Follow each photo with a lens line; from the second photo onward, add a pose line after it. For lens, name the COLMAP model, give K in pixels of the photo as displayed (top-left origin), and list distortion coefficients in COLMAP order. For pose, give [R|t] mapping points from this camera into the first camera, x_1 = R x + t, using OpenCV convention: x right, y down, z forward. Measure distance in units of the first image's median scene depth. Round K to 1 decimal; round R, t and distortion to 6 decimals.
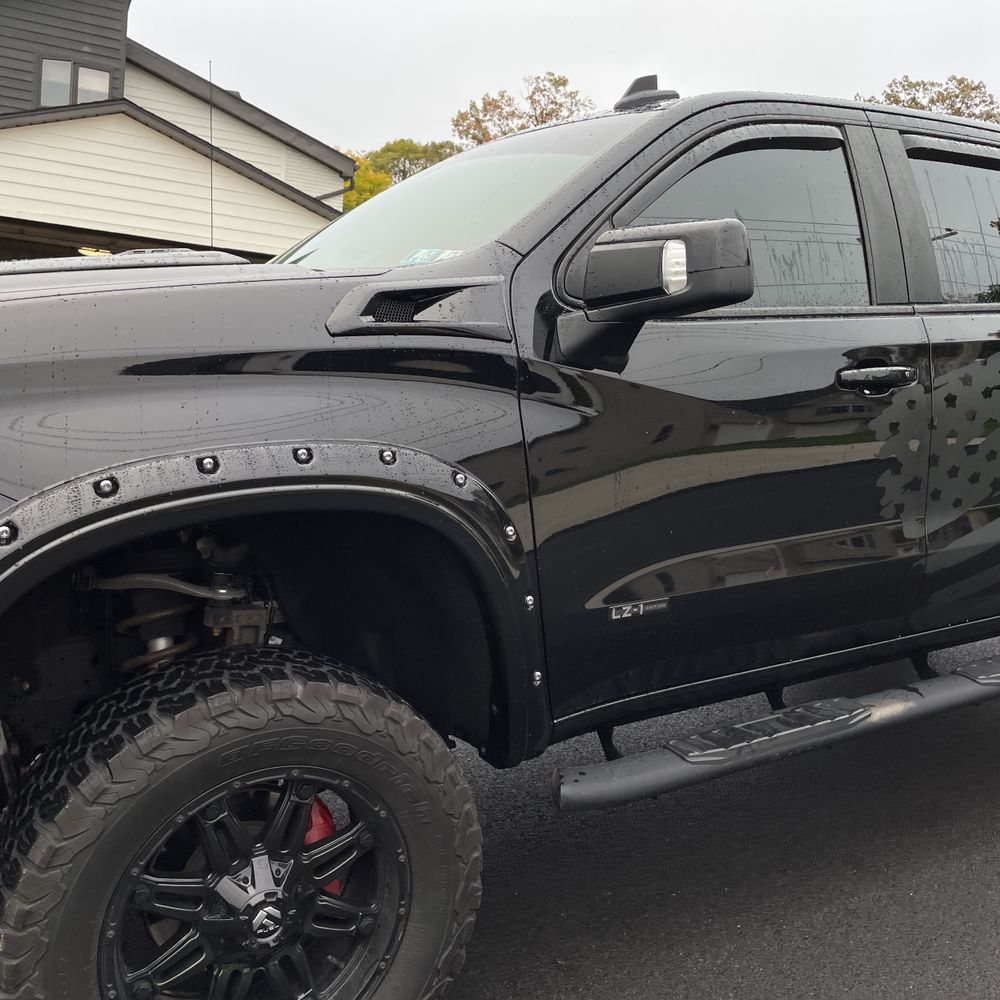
lens RADIAL K [[1017.7, 0, 500.9], [0, 1017.7, 501.3], [0, 0, 1]] dist [0.033510, 0.000000]
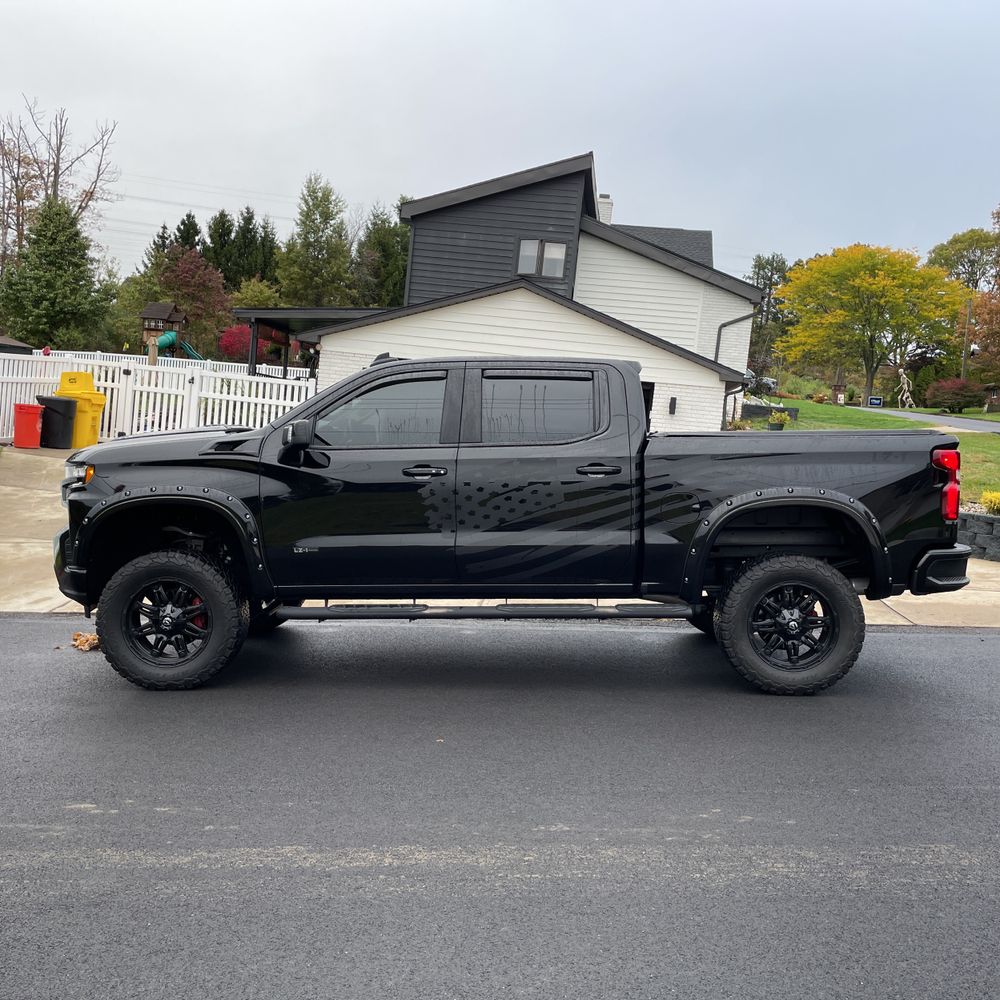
lens RADIAL K [[1017.7, 0, 524.7], [0, 1017.7, 512.1], [0, 0, 1]] dist [0.033510, 0.000000]
pose [[0.865814, 0.040108, -0.498755, 1.857804], [-0.080590, 0.994947, -0.059889, 0.107845], [0.493833, 0.092048, 0.864671, -1.052358]]
